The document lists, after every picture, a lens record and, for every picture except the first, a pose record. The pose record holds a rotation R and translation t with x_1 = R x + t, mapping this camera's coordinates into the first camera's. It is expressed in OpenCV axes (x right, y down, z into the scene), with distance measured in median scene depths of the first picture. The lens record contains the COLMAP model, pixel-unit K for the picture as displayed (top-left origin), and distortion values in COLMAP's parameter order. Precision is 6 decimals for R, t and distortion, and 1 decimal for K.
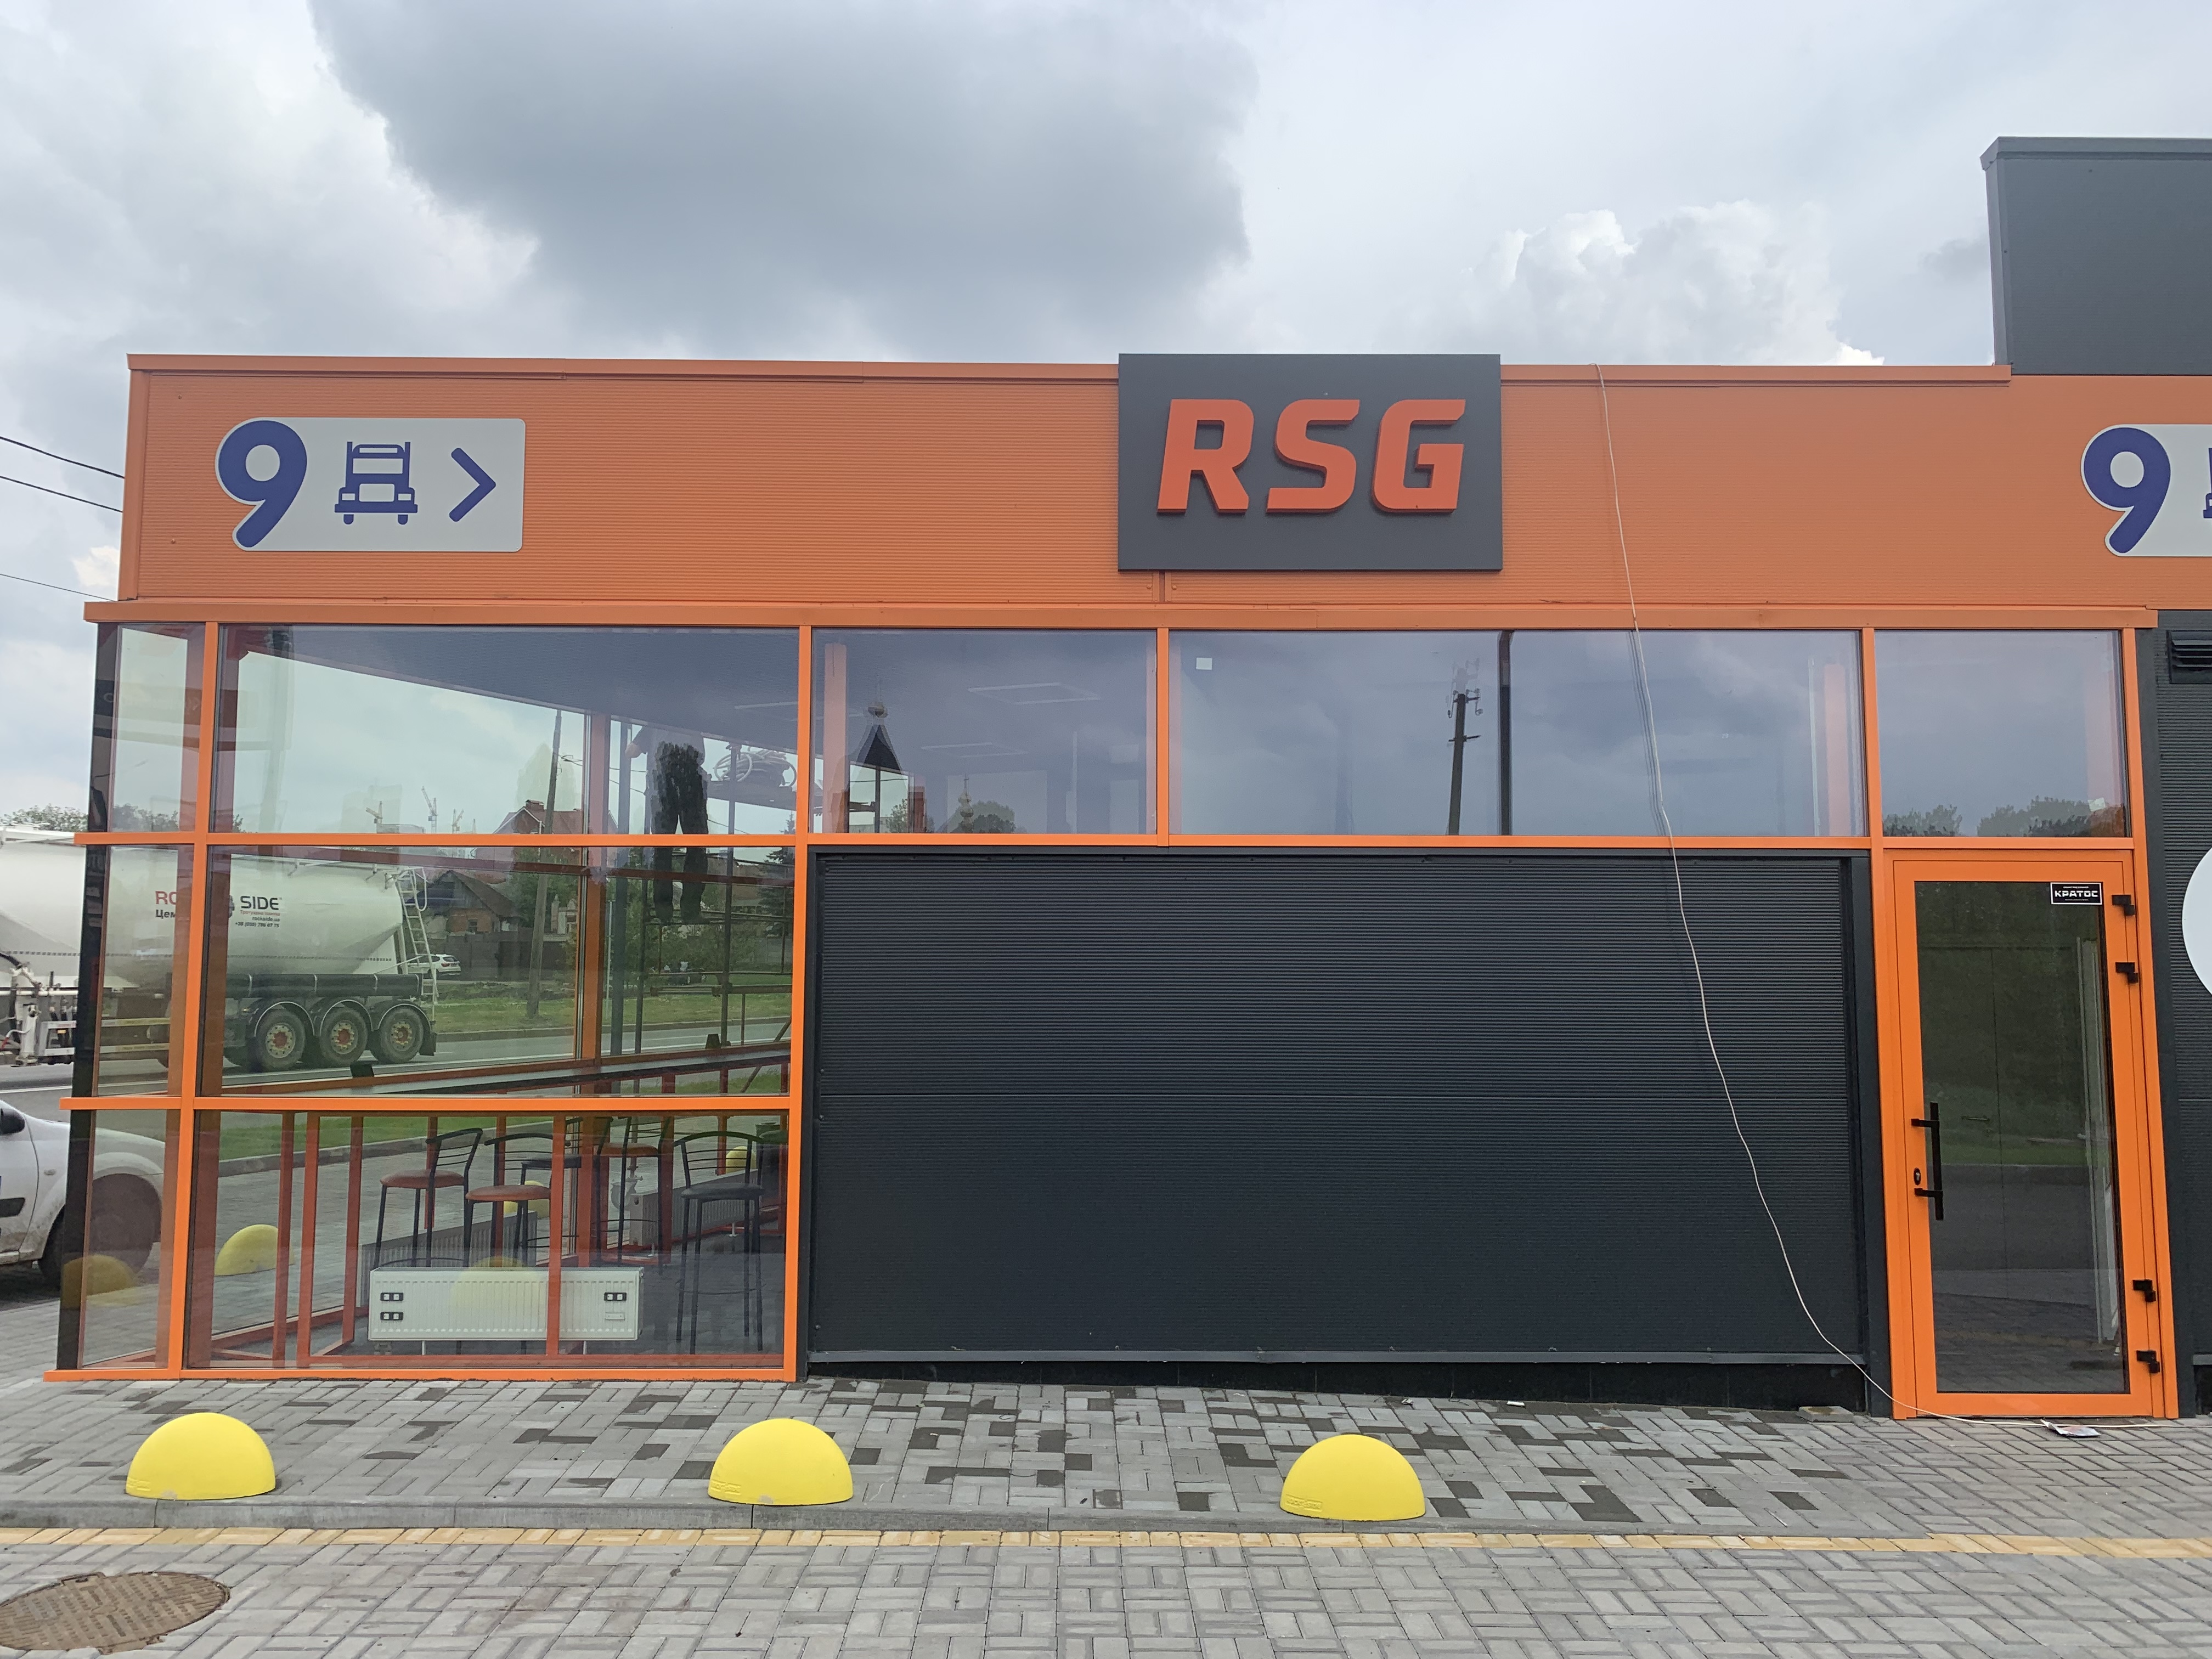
lens RADIAL K [[1655.9, 0, 1106.0], [0, 1655.9, 829.5], [0, 0, 1]] dist [0.007447, 0.001976]
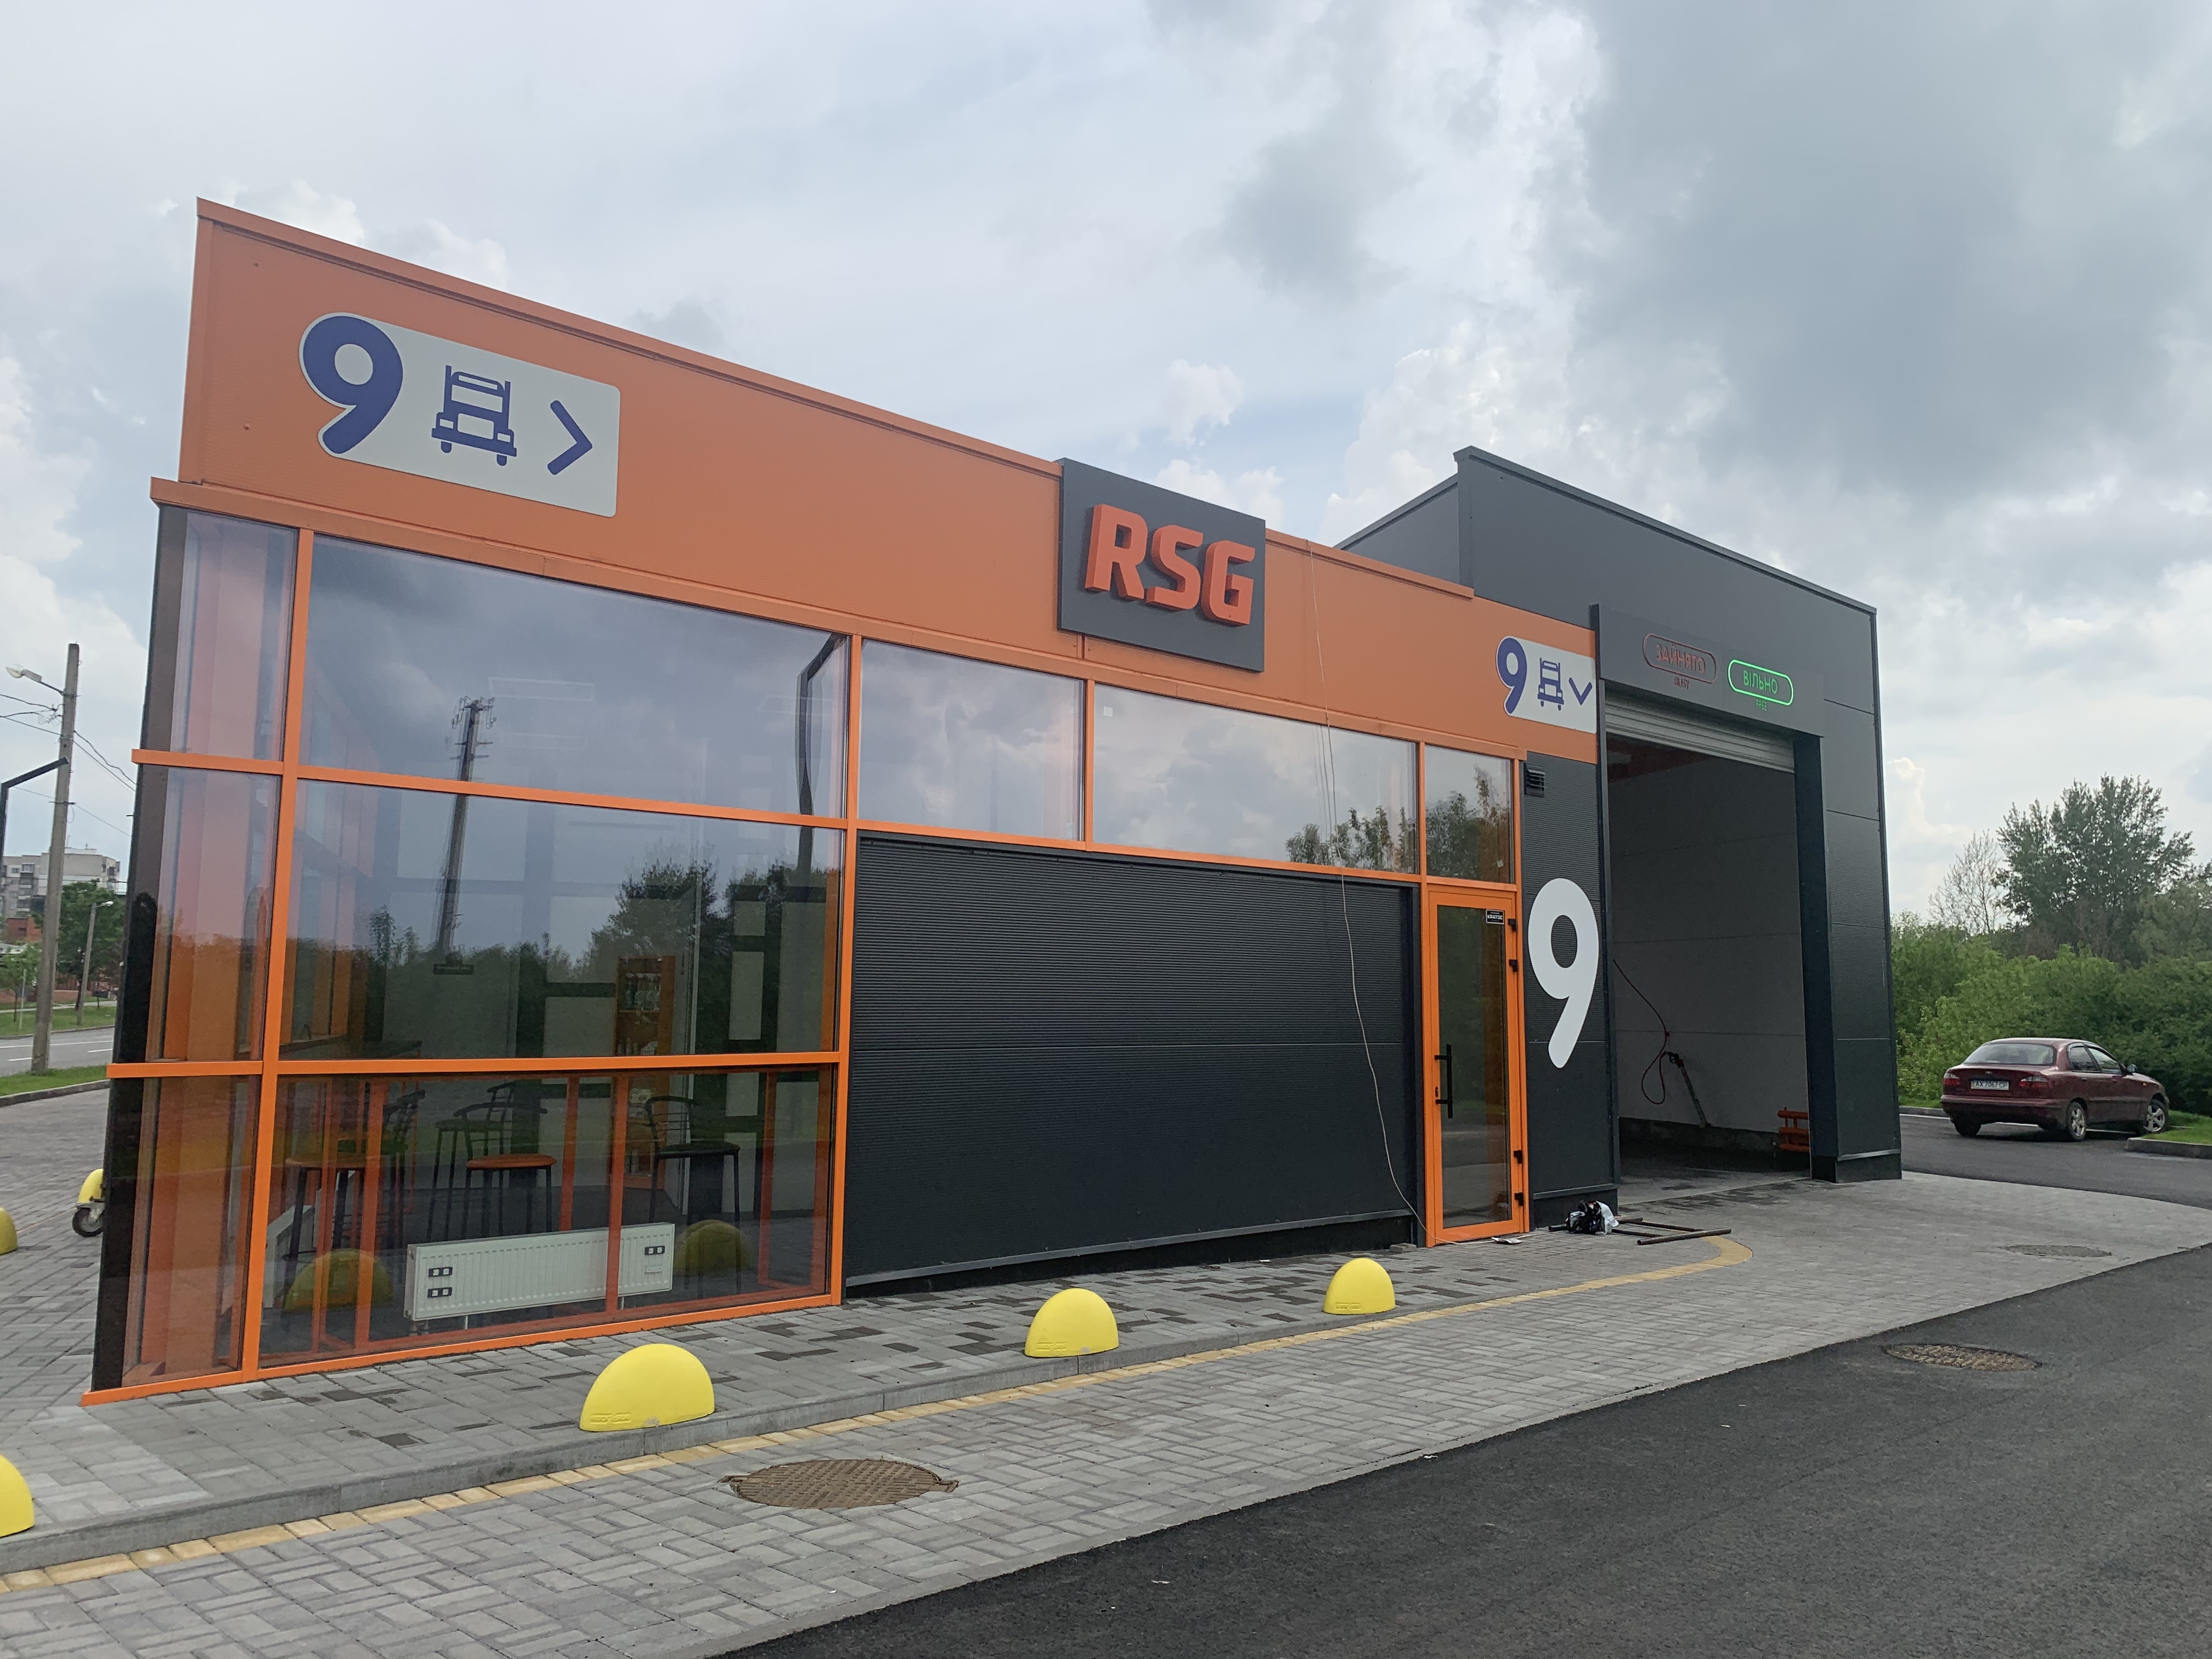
lens RADIAL K [[1692.4, 0, 1140.6], [0, 1692.4, 799.9], [0, 0, 1]] dist [0.004351, -0.004018]
pose [[0.722487, 0.088350, 0.685717, -0.815540], [-0.064648, 0.996089, -0.060225, 0.045820], [-0.688356, -0.000819, 0.725373, 0.027112]]
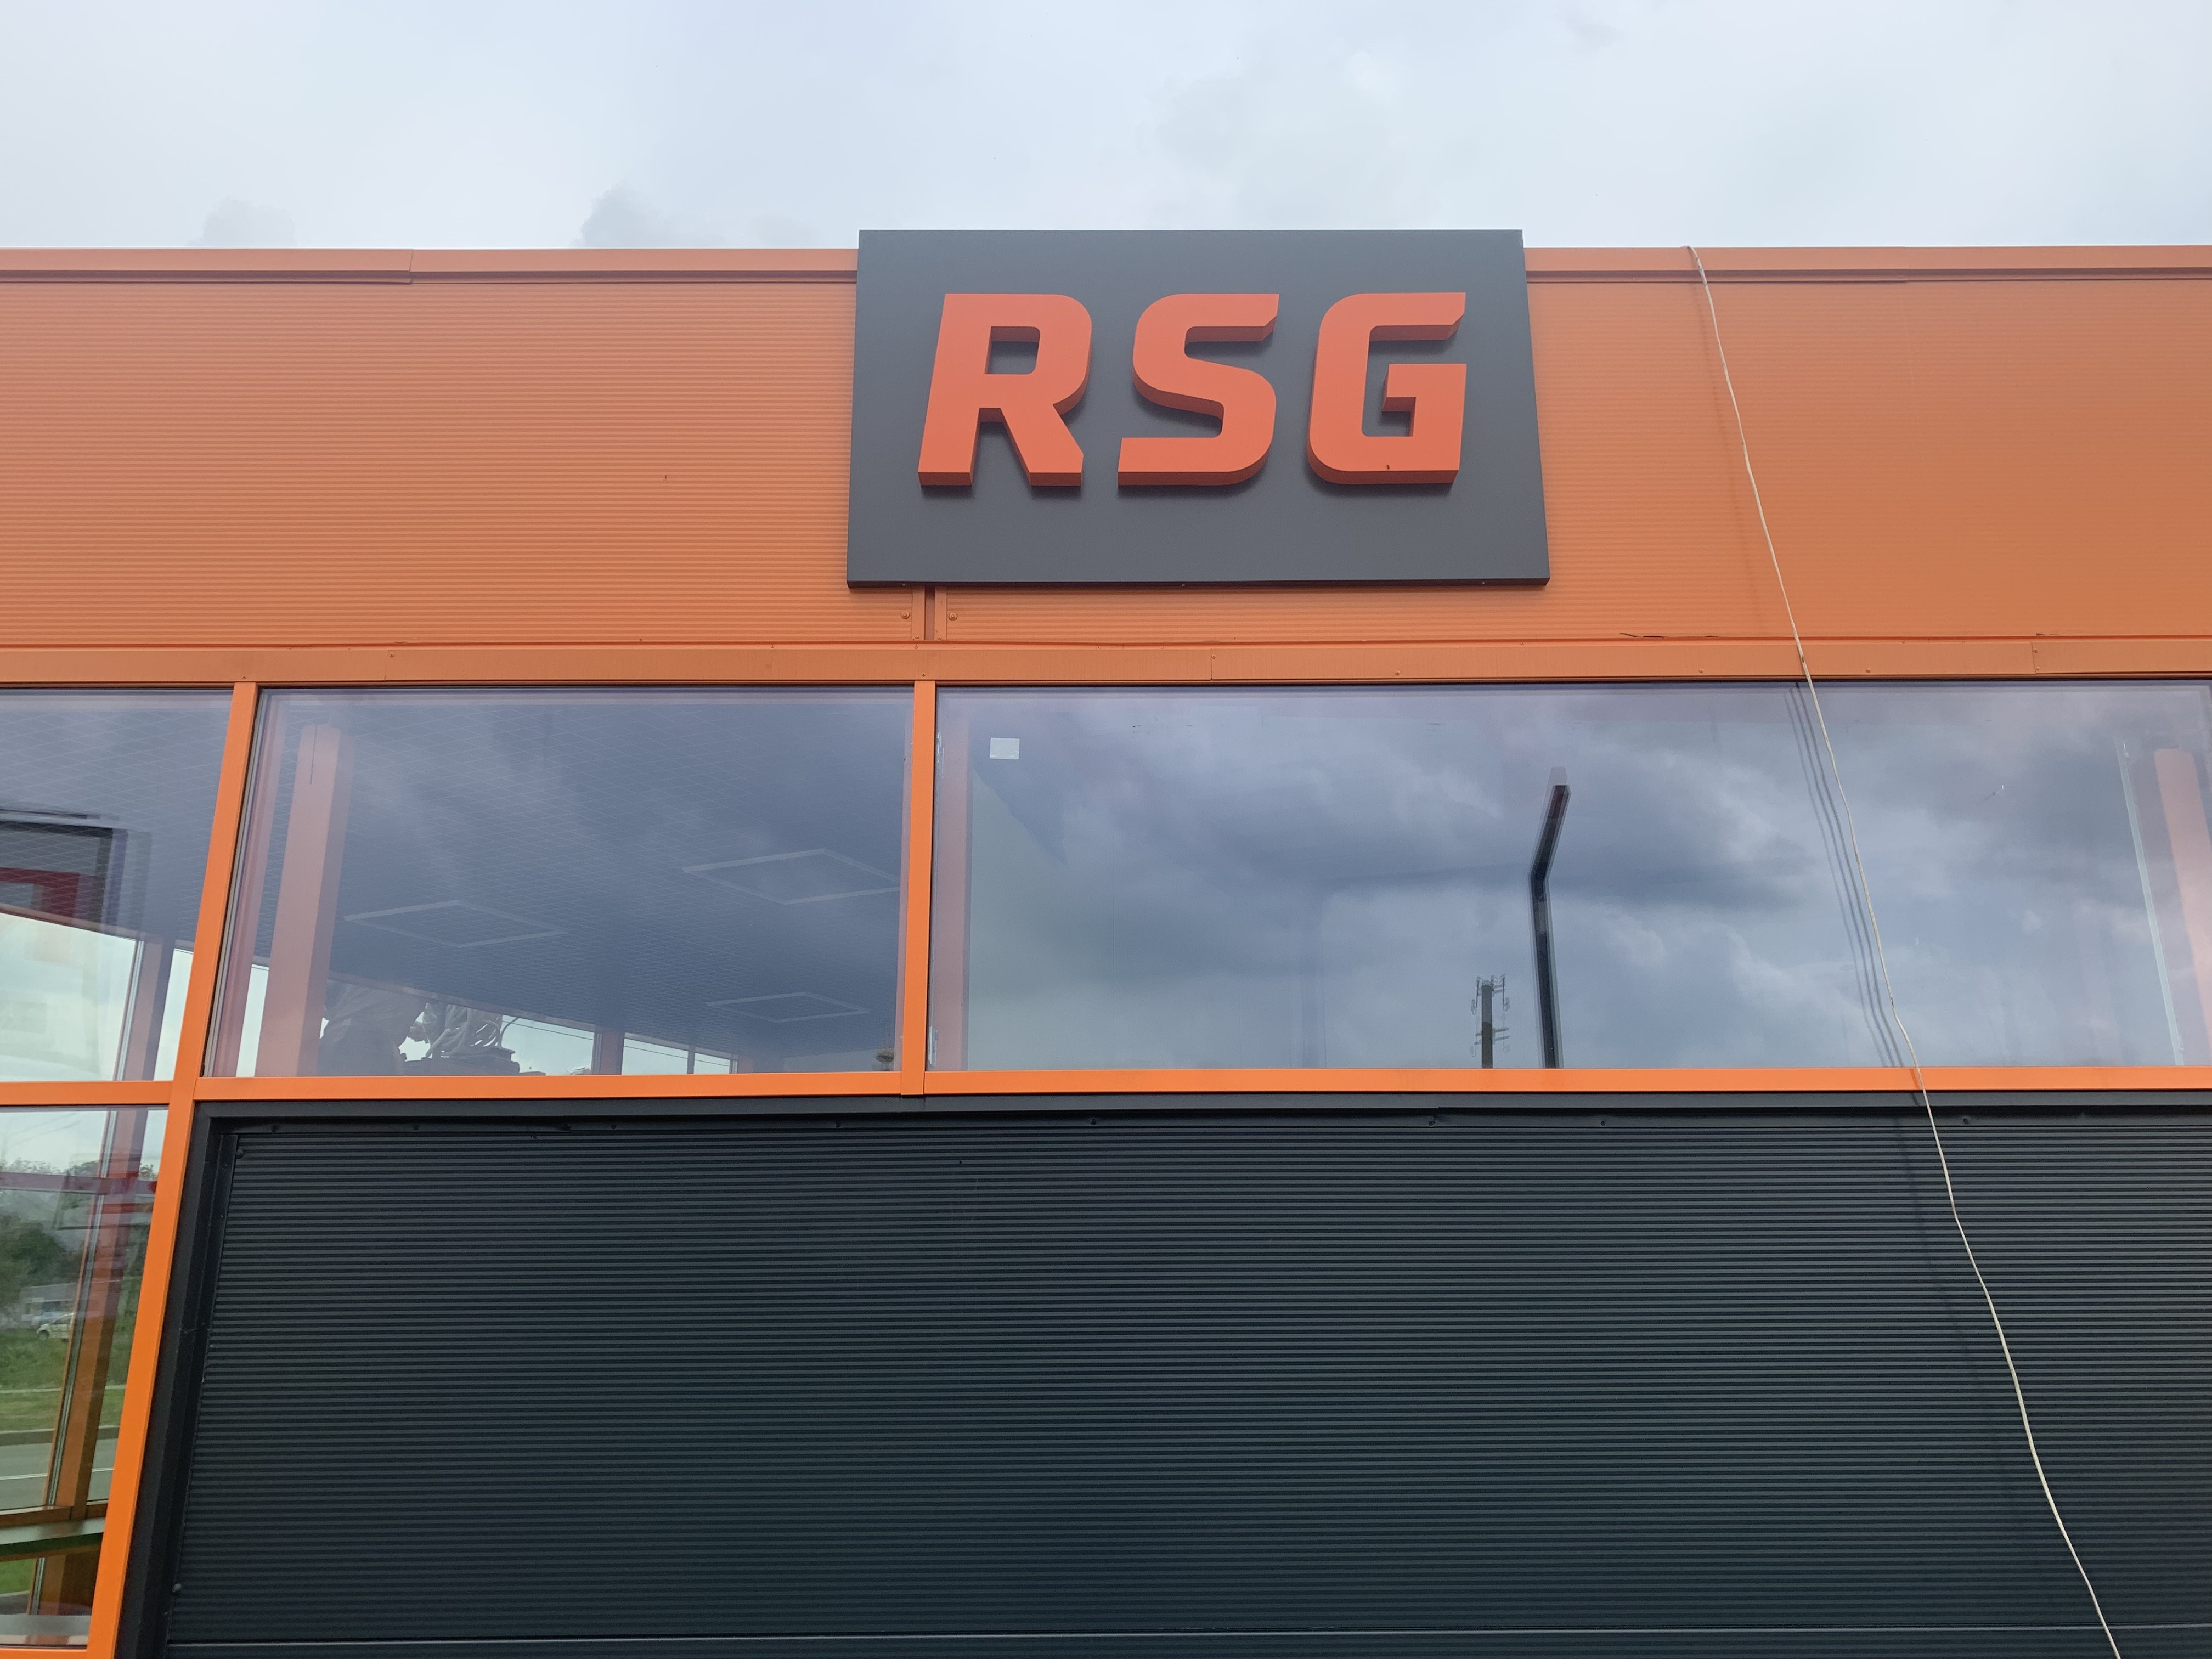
lens RADIAL K [[1655.9, 0, 1106.0], [0, 1655.9, 829.5], [0, 0, 1]] dist [0.007447, 0.001976]
pose [[0.999872, -0.012131, -0.010470, 0.097534], [0.009630, 0.977112, -0.212509, 0.039400], [0.012809, 0.212381, 0.977103, 0.483885]]
